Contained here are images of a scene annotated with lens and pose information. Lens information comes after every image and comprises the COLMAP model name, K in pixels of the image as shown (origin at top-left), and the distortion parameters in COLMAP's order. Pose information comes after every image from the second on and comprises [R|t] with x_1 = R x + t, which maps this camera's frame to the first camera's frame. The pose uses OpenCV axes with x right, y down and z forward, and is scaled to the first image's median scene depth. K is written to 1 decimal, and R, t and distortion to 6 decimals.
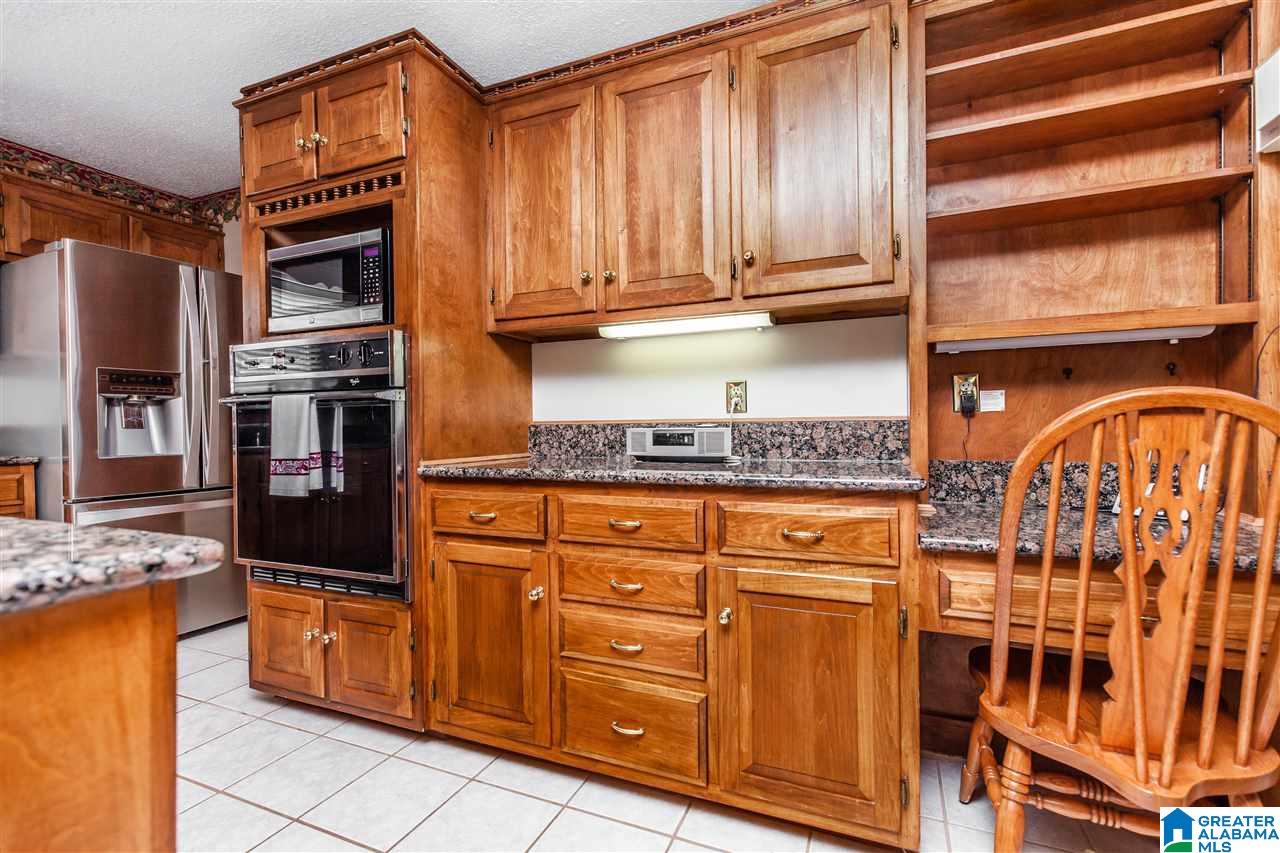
lens RADIAL K [[571.5, 0, 642.0], [0, 571.5, 429.5], [0, 0, 1]] dist [0.001519, 0.001208]
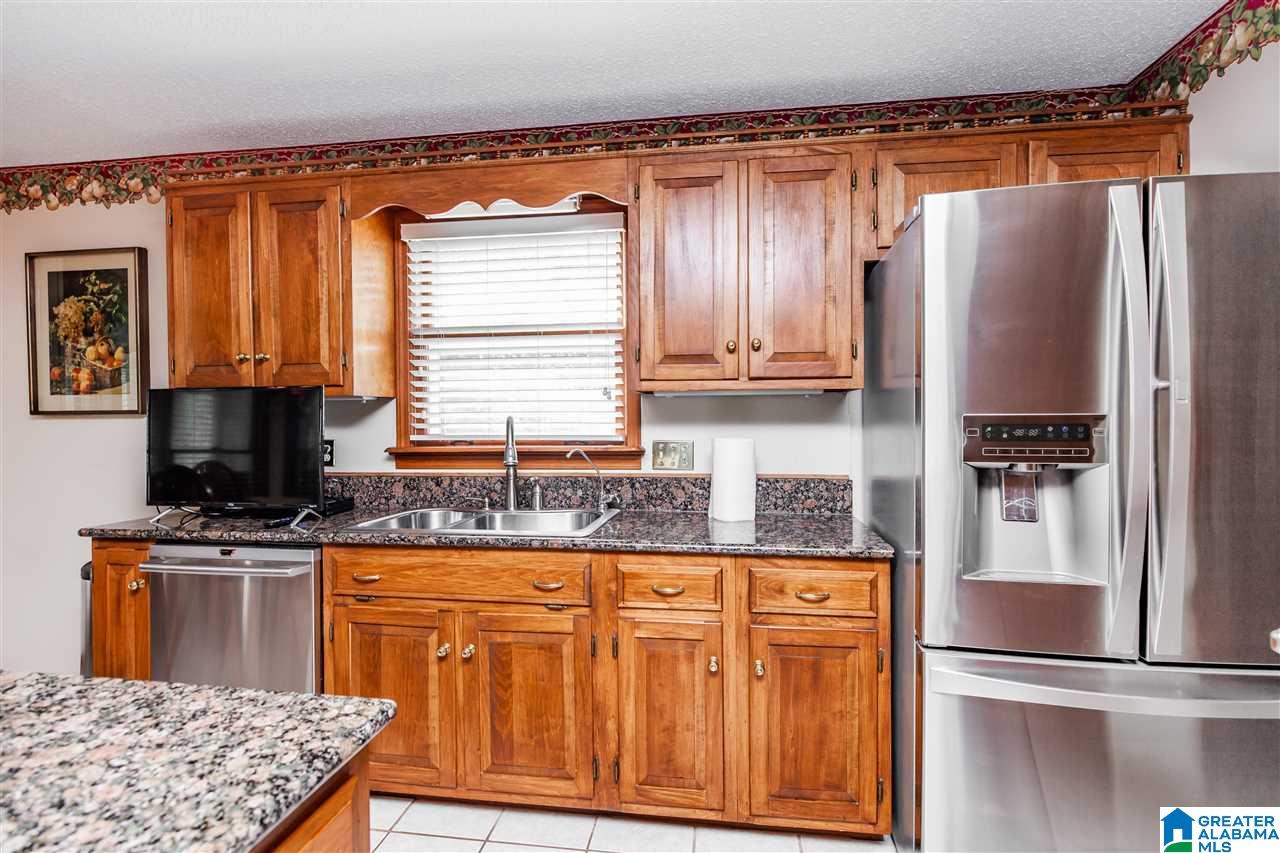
lens RADIAL K [[623.3, 0, 642.0], [0, 623.3, 420.6], [0, 0, 1]] dist [-0.005567, -0.000102]
pose [[0.256435, 0.027091, -0.966182, -0.405865], [0.000180, 0.999606, 0.028076, -0.109126], [0.966561, -0.007374, 0.256329, 0.494041]]
